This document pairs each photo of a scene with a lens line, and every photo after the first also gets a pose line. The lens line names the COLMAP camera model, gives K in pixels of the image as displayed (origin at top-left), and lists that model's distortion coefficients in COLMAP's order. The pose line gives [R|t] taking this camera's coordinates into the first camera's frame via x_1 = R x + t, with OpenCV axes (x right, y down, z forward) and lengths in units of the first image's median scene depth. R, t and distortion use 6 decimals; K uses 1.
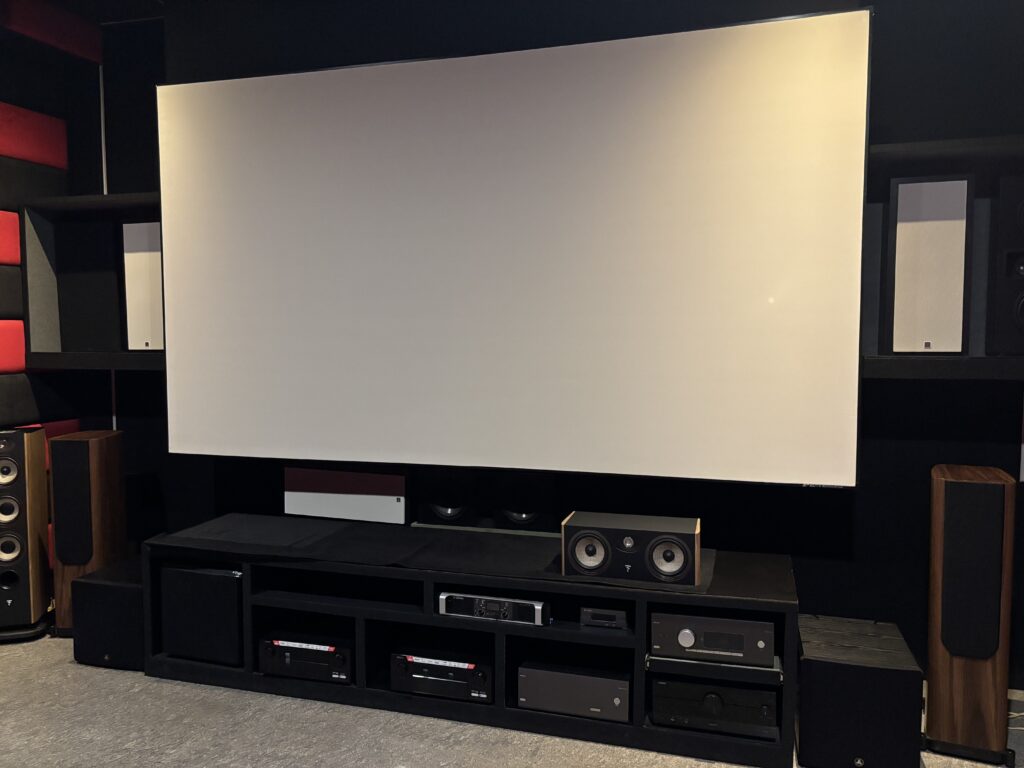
lens RADIAL K [[772.2, 0, 512.6], [0, 772.2, 385.6], [0, 0, 1]] dist [0.020563, -0.027239]
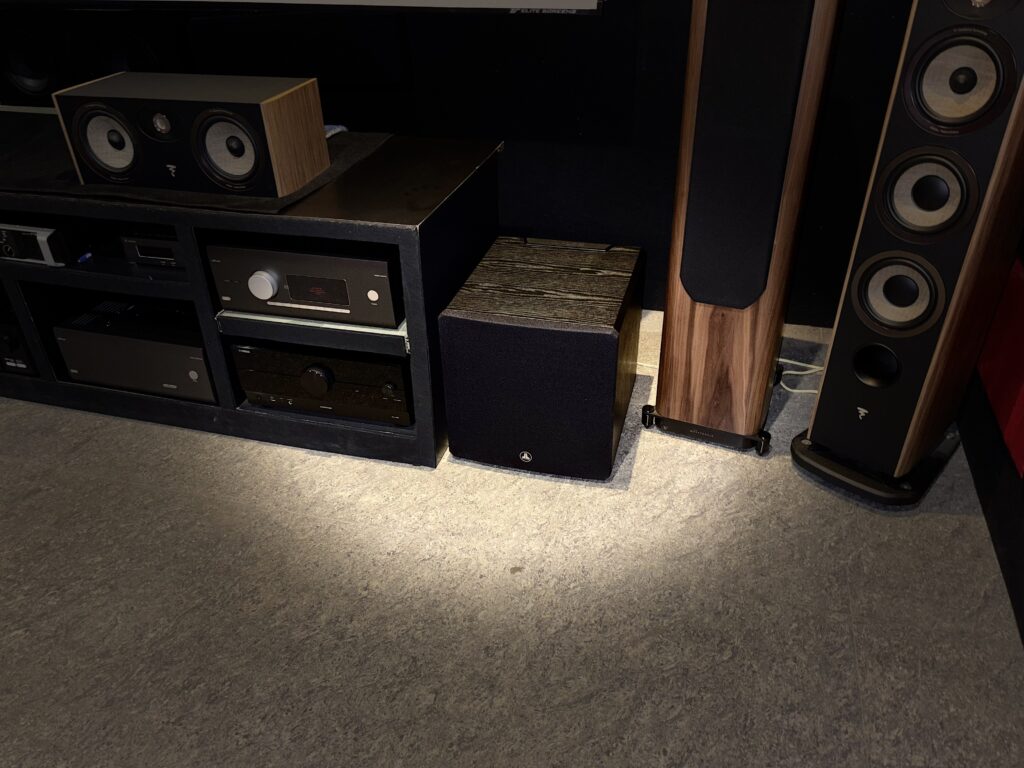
lens RADIAL K [[772.2, 0, 512.6], [0, 772.2, 385.0], [0, 0, 1]] dist [0.020563, -0.027239]
pose [[0.999622, -0.024959, 0.011486, 0.400885], [0.016137, 0.871699, 0.489776, 0.099695], [-0.022237, -0.489405, 0.871773, 0.422975]]
